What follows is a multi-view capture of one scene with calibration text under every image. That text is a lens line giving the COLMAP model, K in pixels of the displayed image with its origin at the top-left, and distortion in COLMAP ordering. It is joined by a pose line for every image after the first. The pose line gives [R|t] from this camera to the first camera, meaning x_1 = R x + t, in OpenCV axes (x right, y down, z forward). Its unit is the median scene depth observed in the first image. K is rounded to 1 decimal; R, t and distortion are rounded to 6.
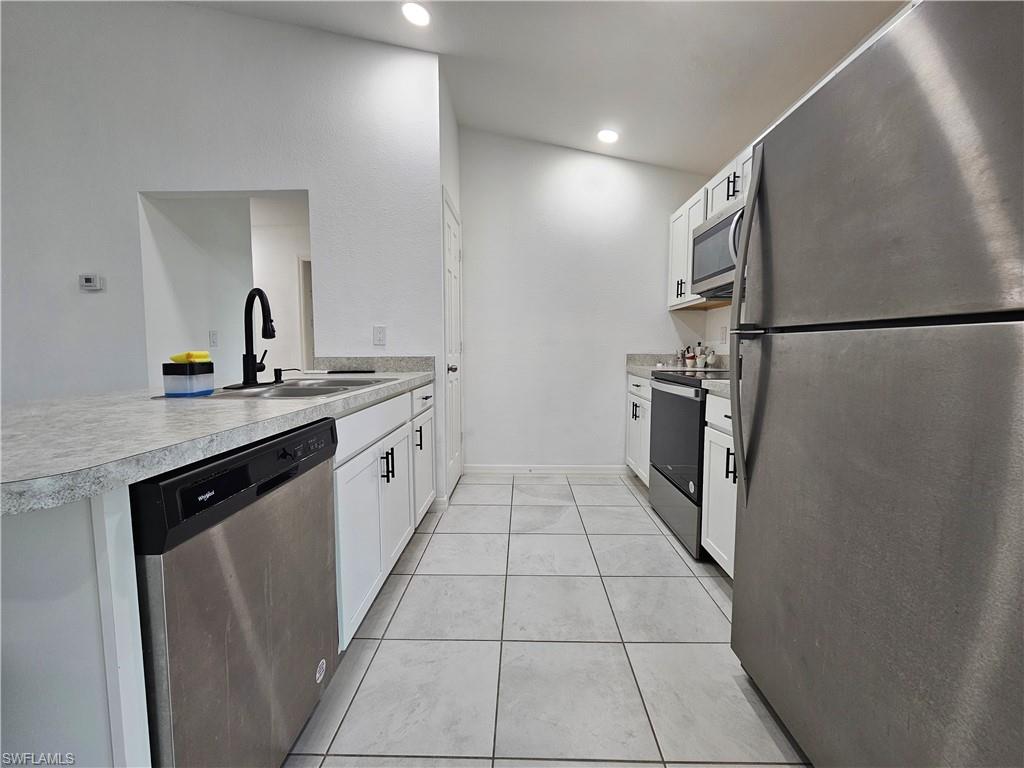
lens RADIAL K [[416.9, 0, 513.6], [0, 416.9, 381.1], [0, 0, 1]] dist [-0.000129, 0.000291]
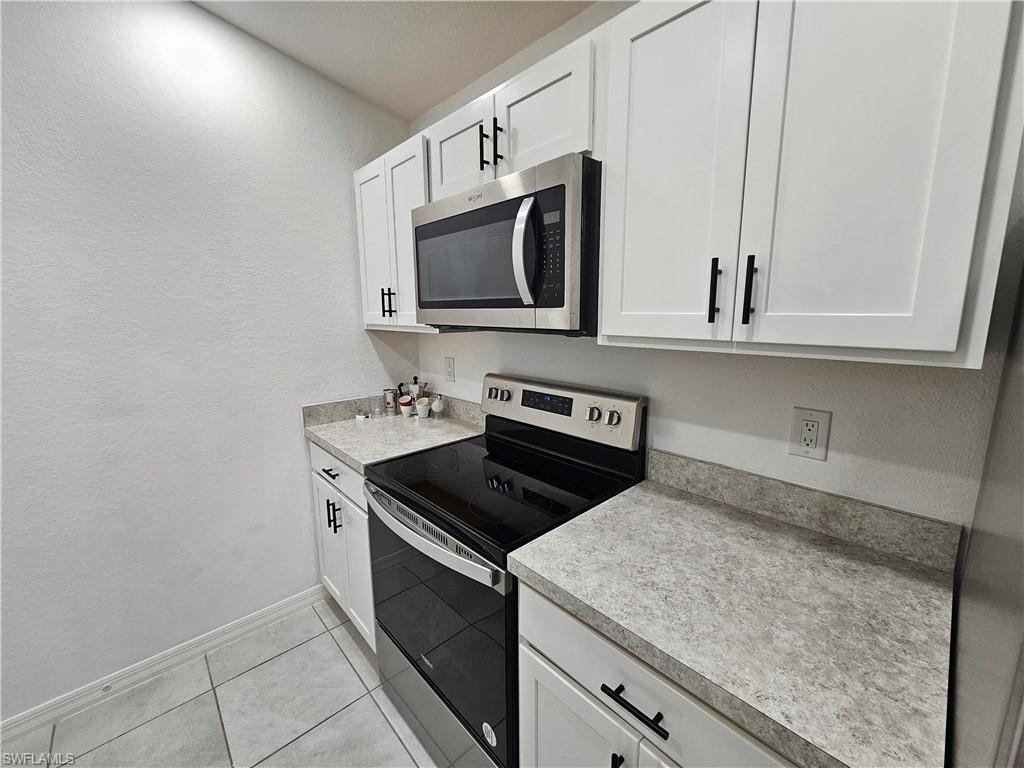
lens RADIAL K [[416.9, 0, 512.1], [0, 416.9, 379.4], [0, 0, 1]] dist [-0.000129, 0.000291]
pose [[0.718743, -0.121566, 0.684565, 0.118971], [0.063119, 0.991939, 0.109880, -0.194859], [-0.692404, -0.035766, 0.720623, 0.509493]]
